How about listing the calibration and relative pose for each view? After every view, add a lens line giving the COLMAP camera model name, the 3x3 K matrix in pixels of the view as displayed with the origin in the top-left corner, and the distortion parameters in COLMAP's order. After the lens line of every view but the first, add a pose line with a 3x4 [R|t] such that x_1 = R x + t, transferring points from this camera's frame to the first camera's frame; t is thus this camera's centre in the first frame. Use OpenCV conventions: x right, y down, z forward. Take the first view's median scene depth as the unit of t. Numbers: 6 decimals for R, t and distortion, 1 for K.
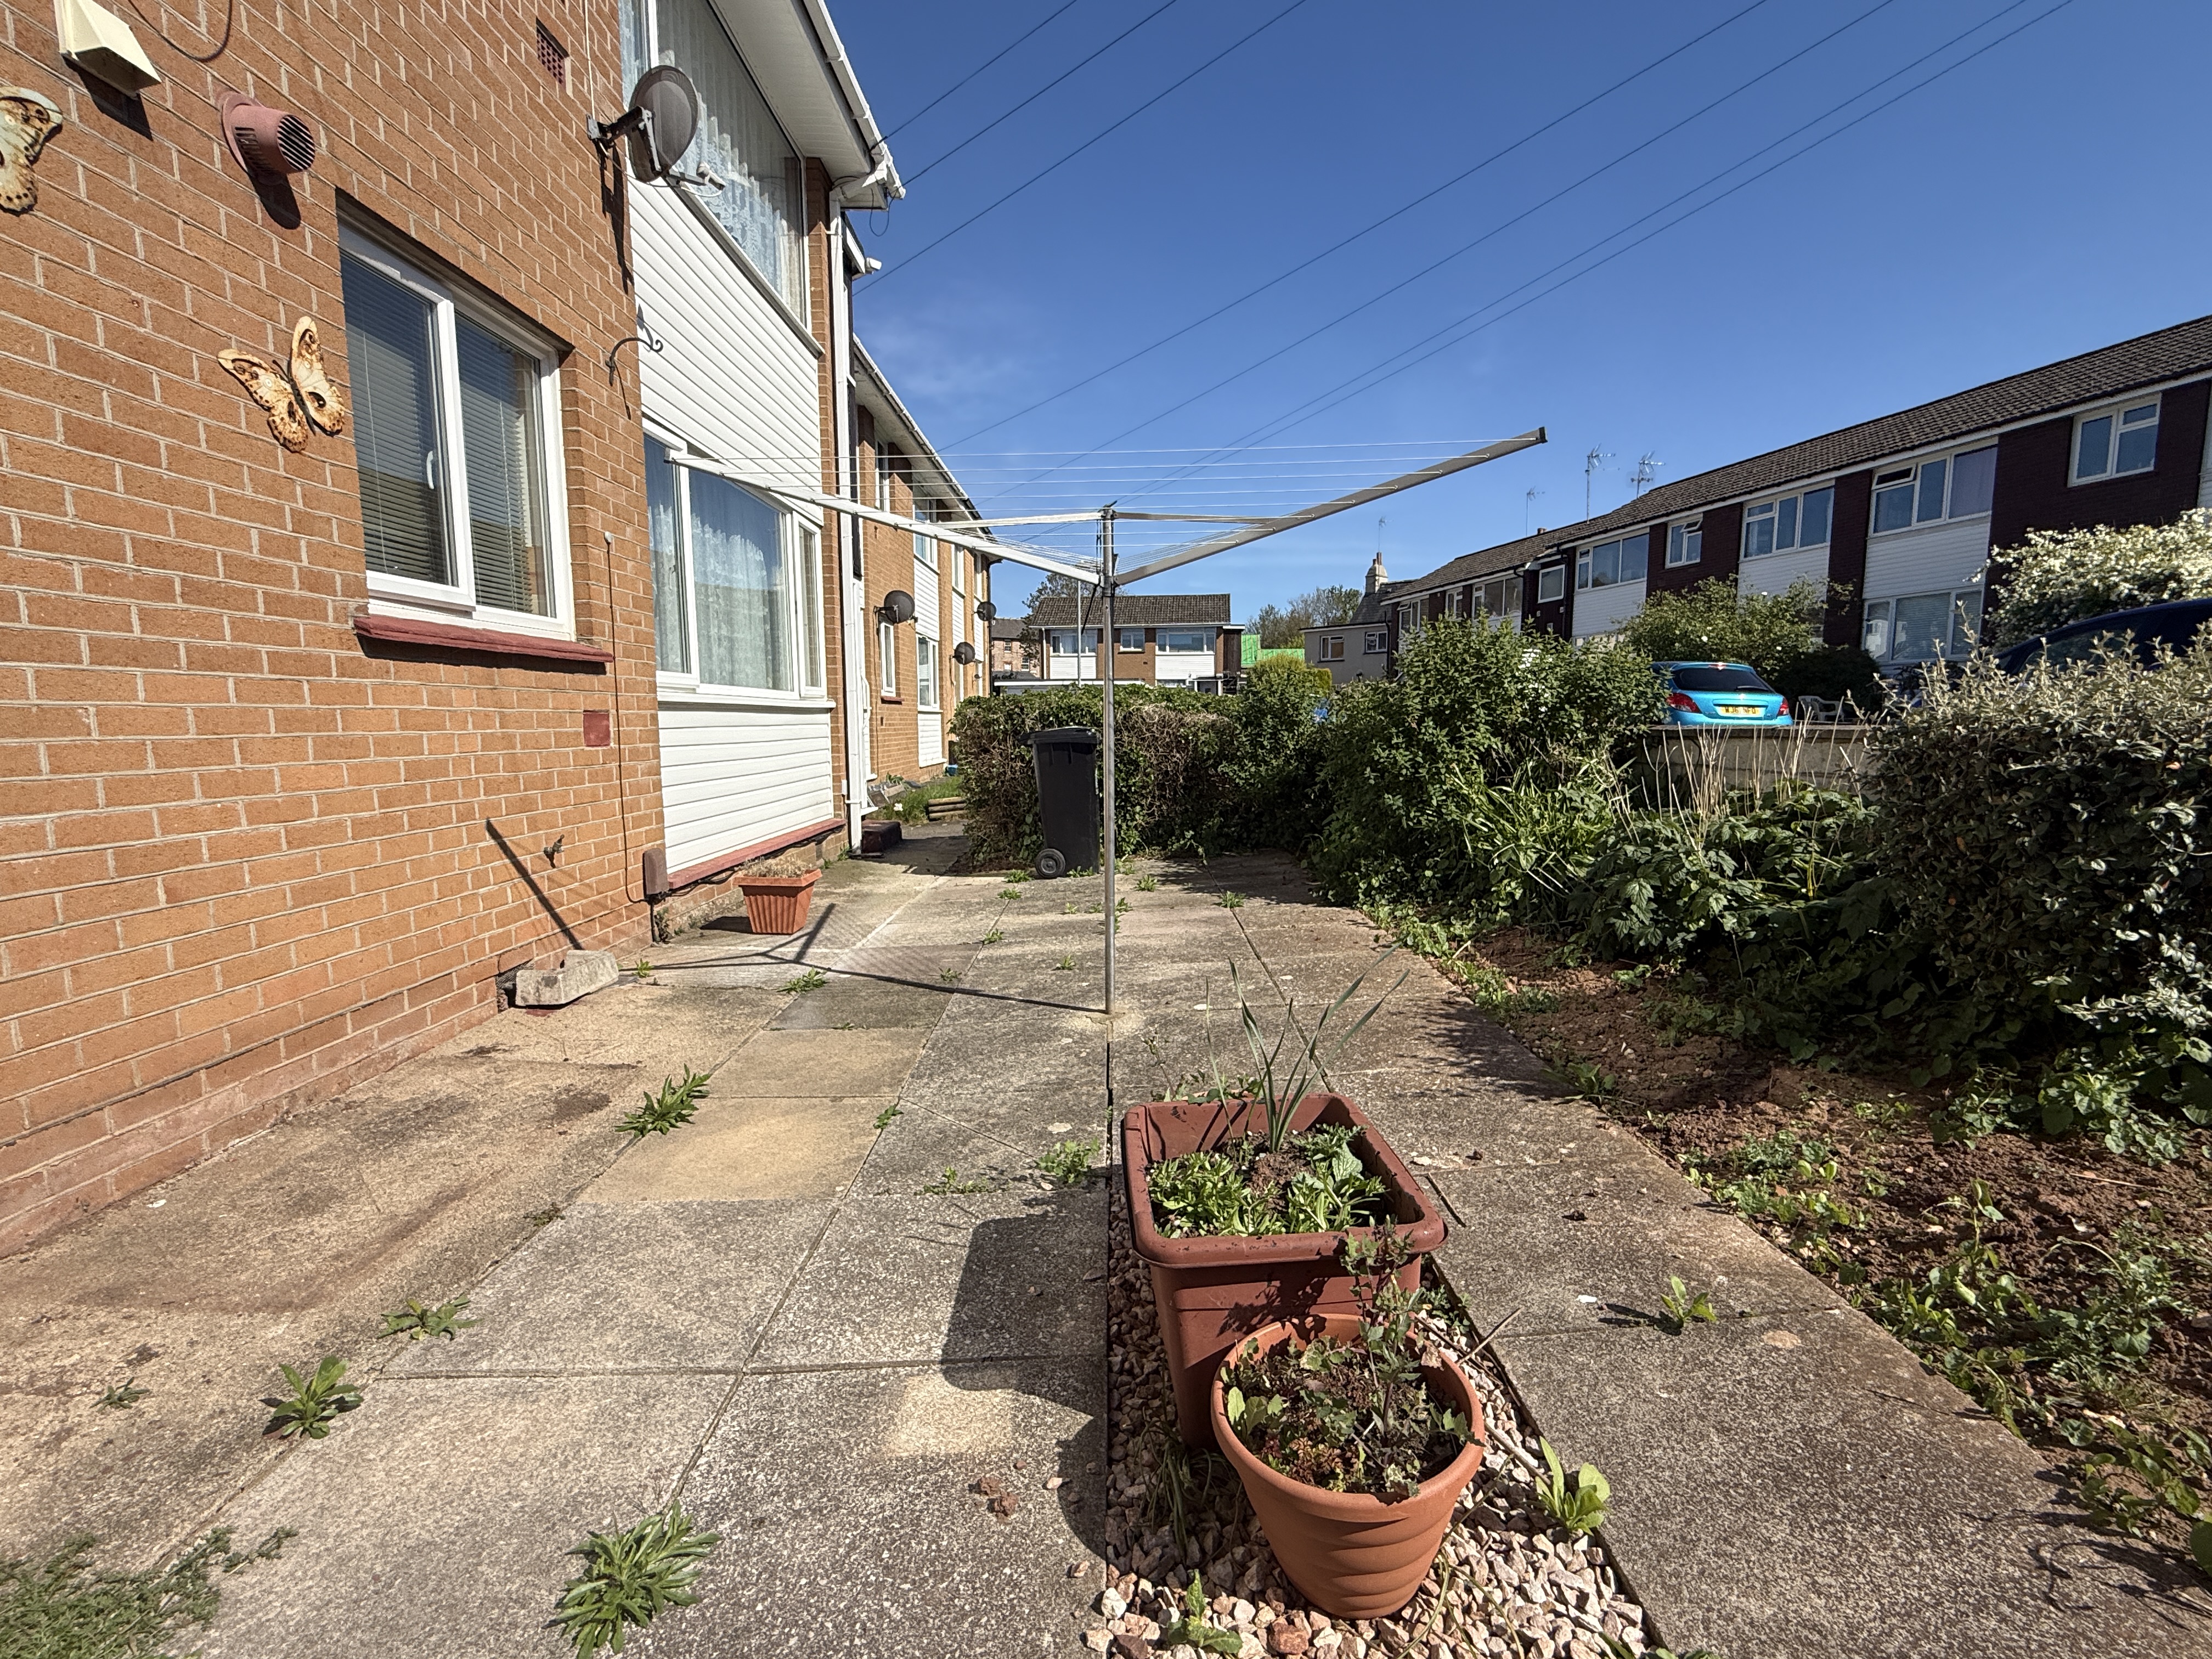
lens RADIAL K [[992.0, 0, 1105.9], [0, 992.0, 834.5], [0, 0, 1]] dist [0.000117, -0.000070]
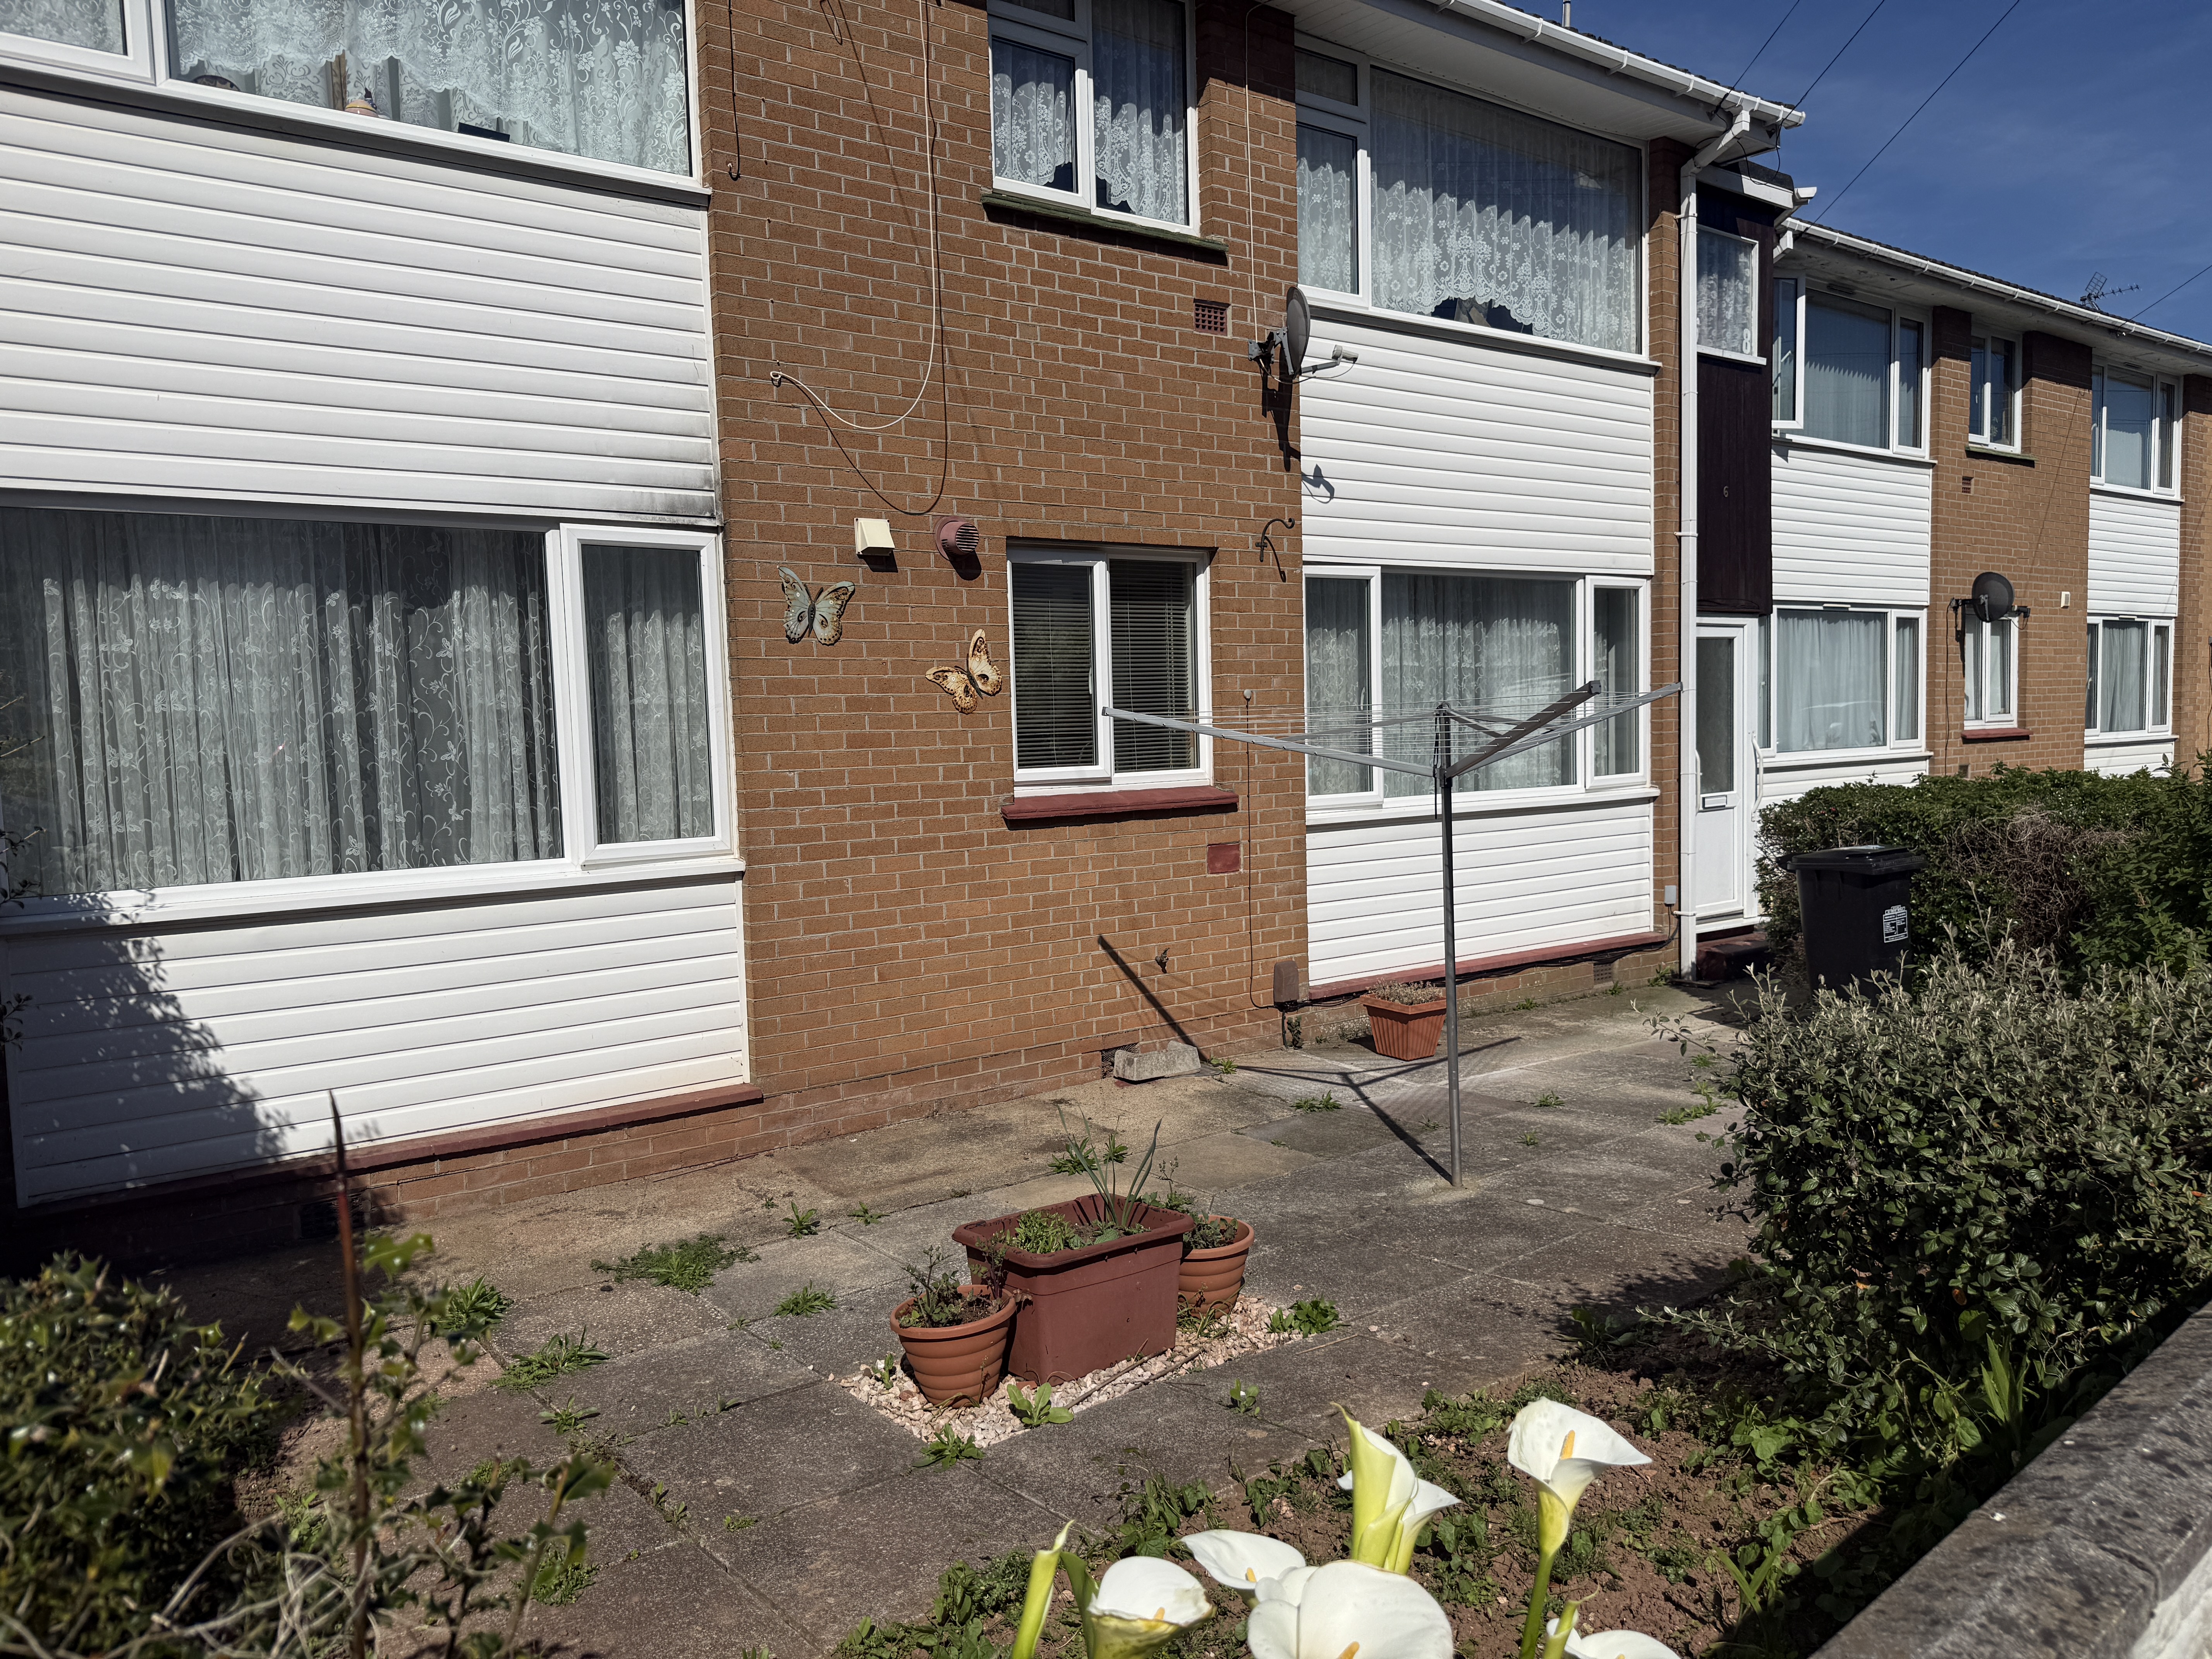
lens RADIAL K [[1528.6, 0, 1099.3], [0, 1528.6, 843.1], [0, 0, 1]] dist [0.130420, -0.222506]
pose [[0.599182, 0.050928, -0.798991, 1.052756], [-0.068561, 0.997573, 0.012169, -0.167420], [0.797672, 0.047488, 0.601219, -0.269634]]
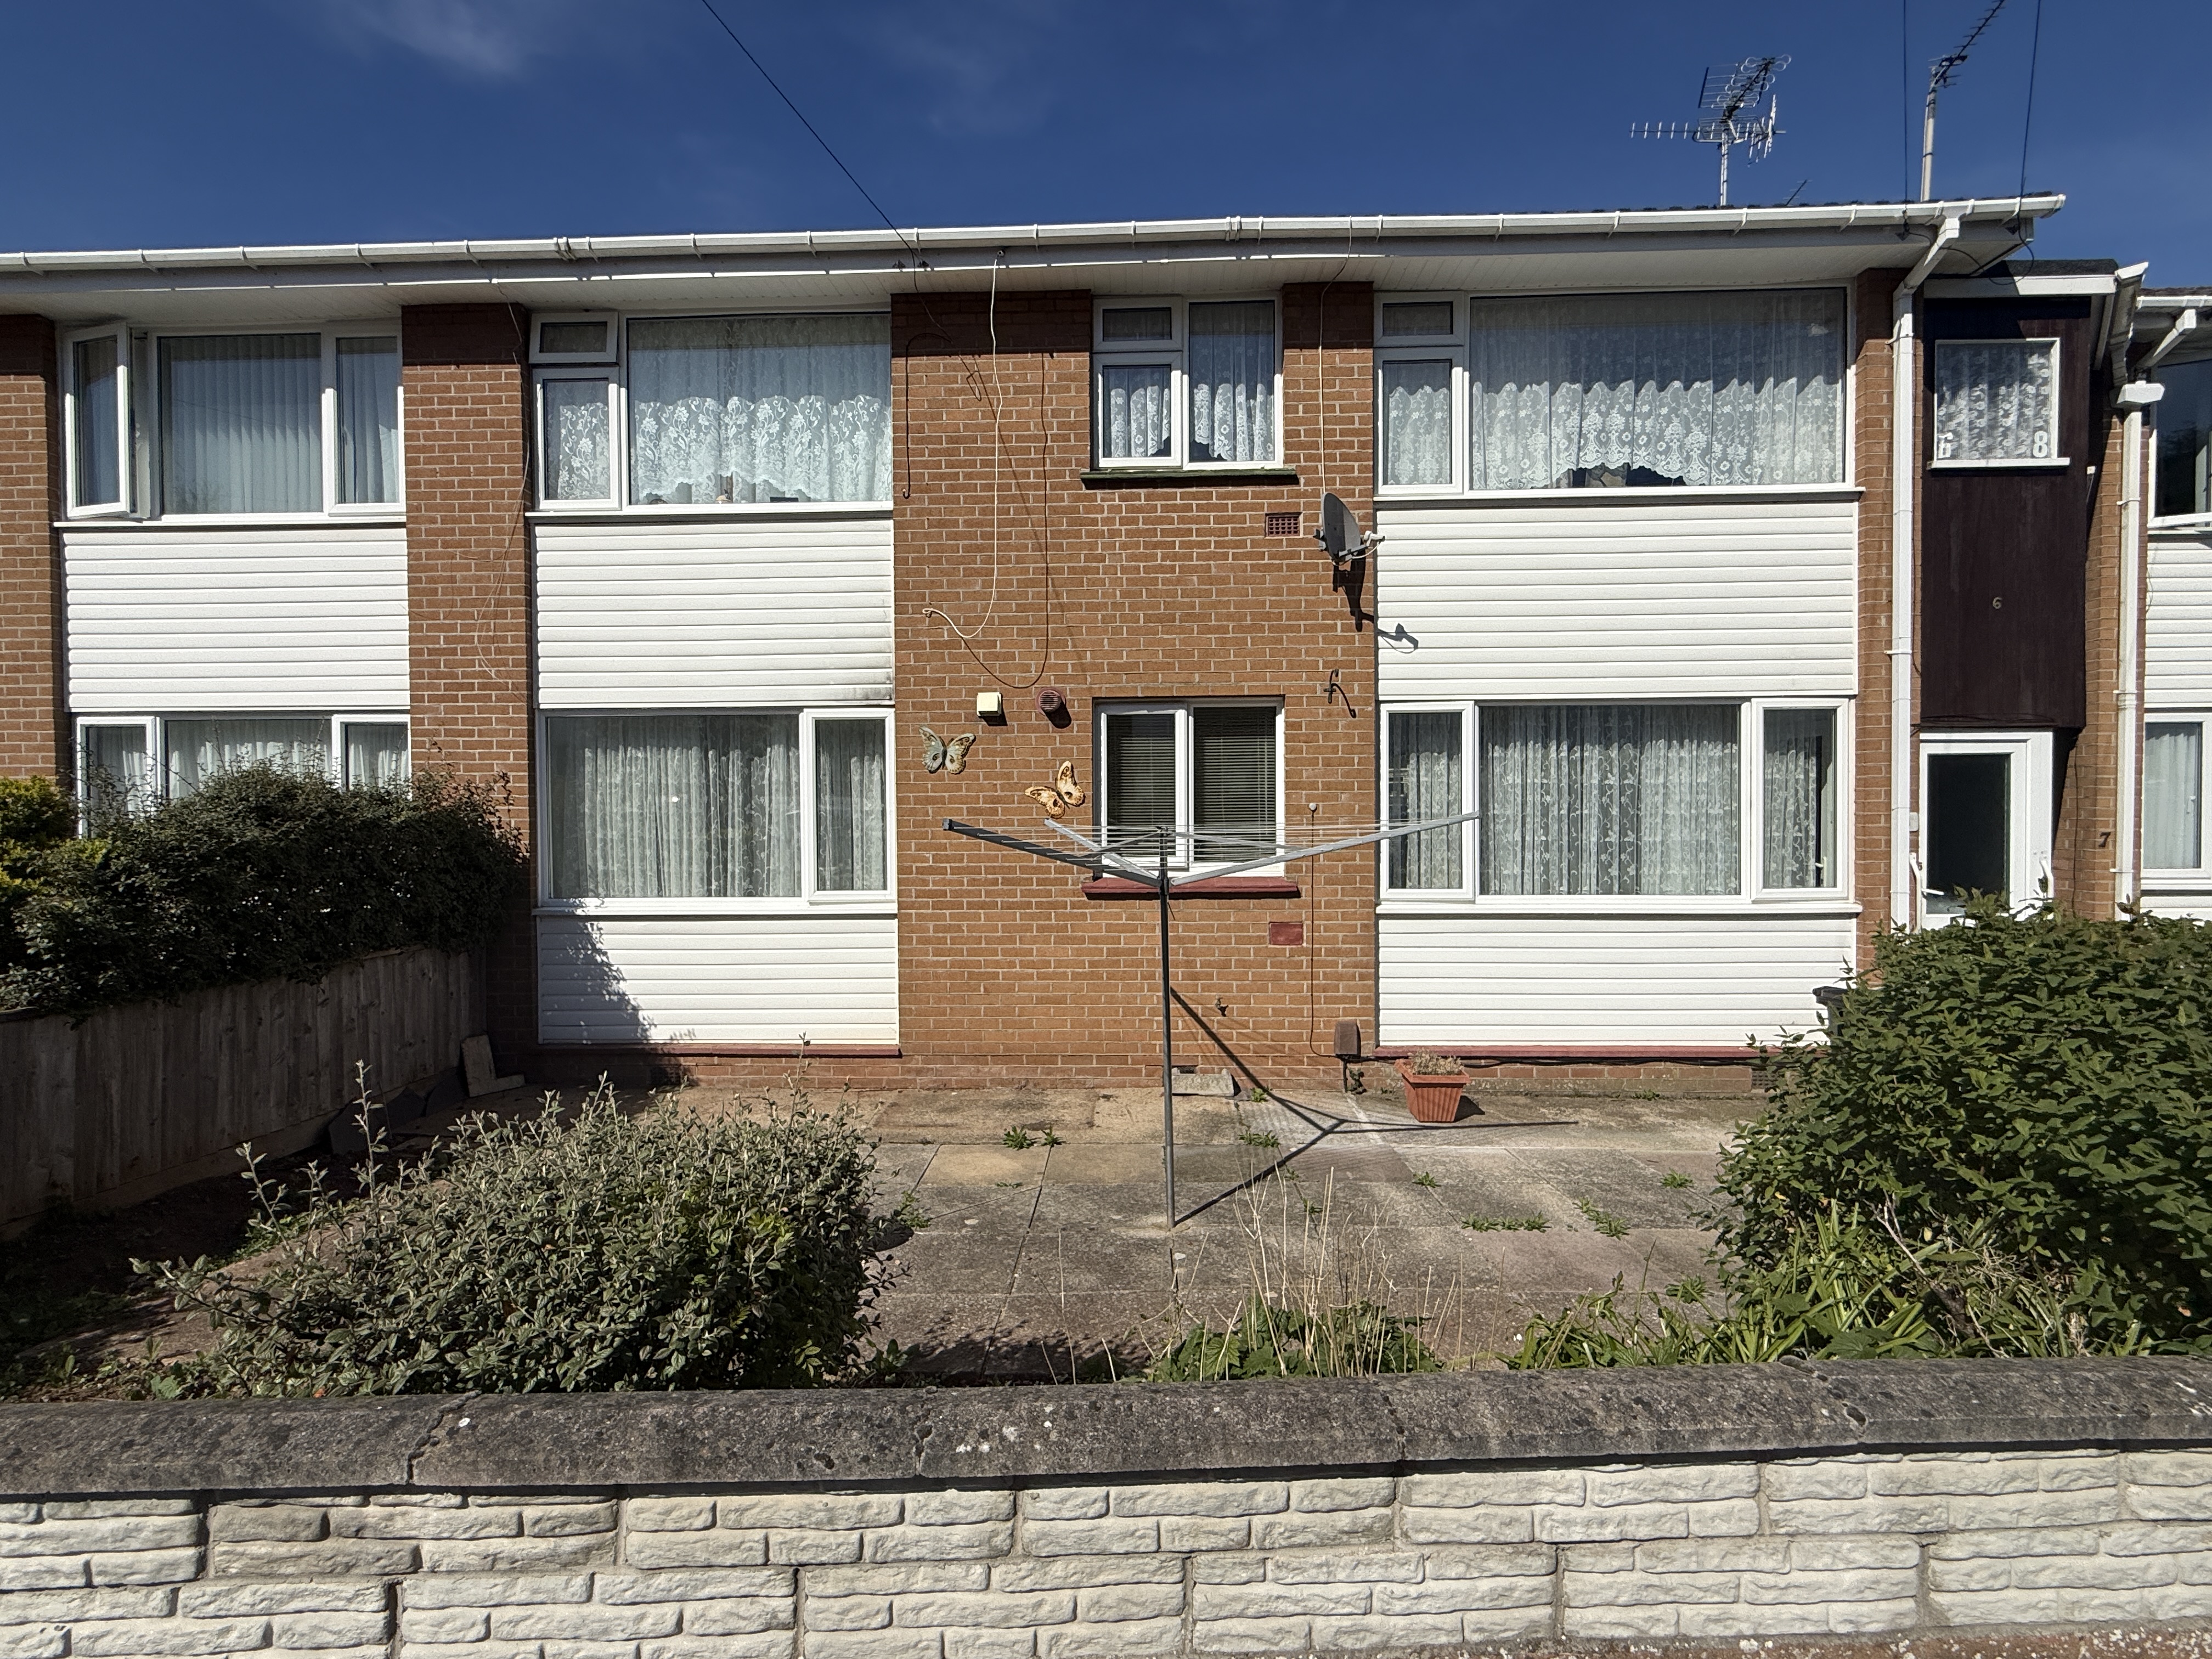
lens RADIAL K [[992.0, 0, 1105.9], [0, 992.0, 834.5], [0, 0, 1]] dist [0.000117, -0.000070]
pose [[-0.023079, 0.025438, -0.999410, 1.239096], [-0.110367, 0.993501, 0.027836, -0.330725], [0.993623, 0.110944, -0.020122, 0.905550]]
